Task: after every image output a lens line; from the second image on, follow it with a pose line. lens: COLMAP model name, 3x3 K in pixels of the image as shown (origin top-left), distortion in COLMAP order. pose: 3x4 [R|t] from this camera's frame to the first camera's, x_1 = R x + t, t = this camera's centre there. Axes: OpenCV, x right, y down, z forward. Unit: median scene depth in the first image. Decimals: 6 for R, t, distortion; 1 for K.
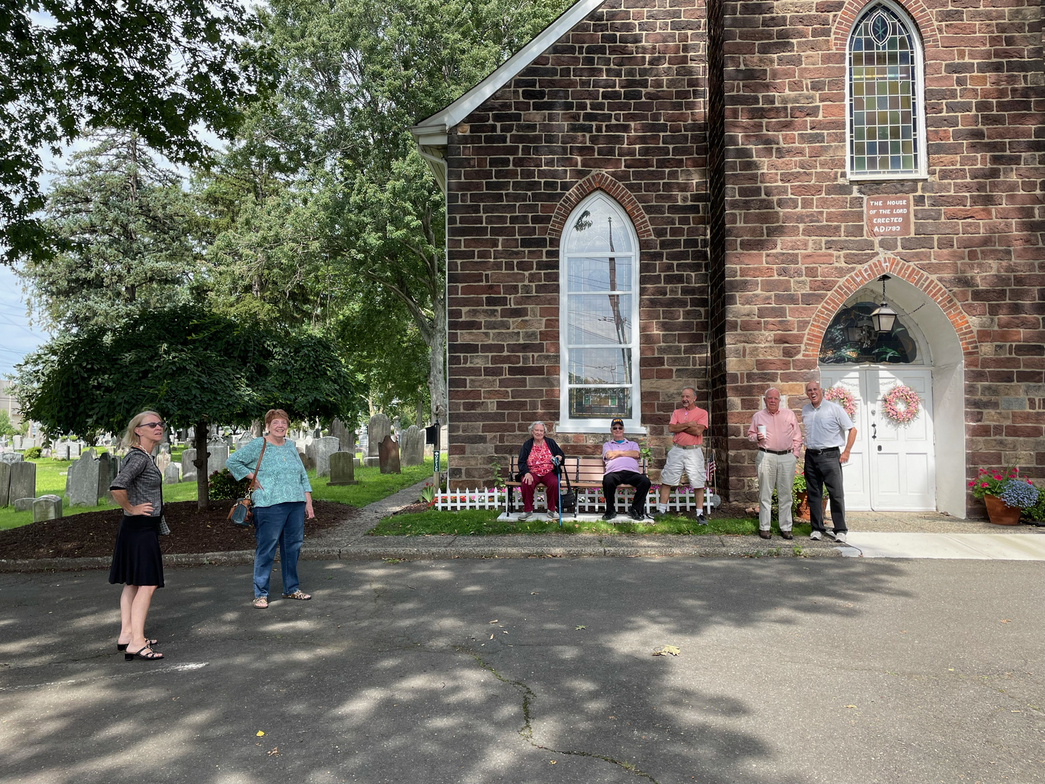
lens RADIAL K [[778.9, 0, 495.6], [0, 778.9, 390.9], [0, 0, 1]] dist [0.027253, -0.039573]
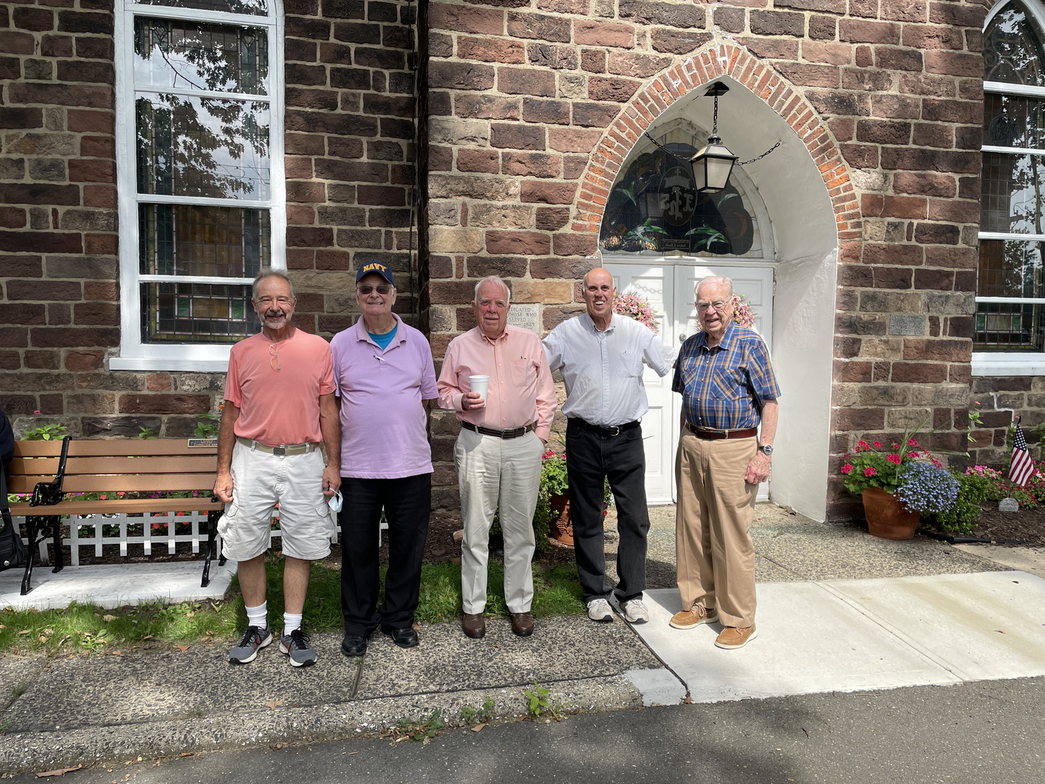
lens RADIAL K [[778.9, 0, 517.3], [0, 778.9, 391.2], [0, 0, 1]] dist [0.027253, -0.039573]
pose [[0.957338, -0.006775, 0.288892, 0.206884], [-0.022142, 0.995066, 0.096711, 0.014319], [-0.288122, -0.098982, 0.952464, 0.504739]]
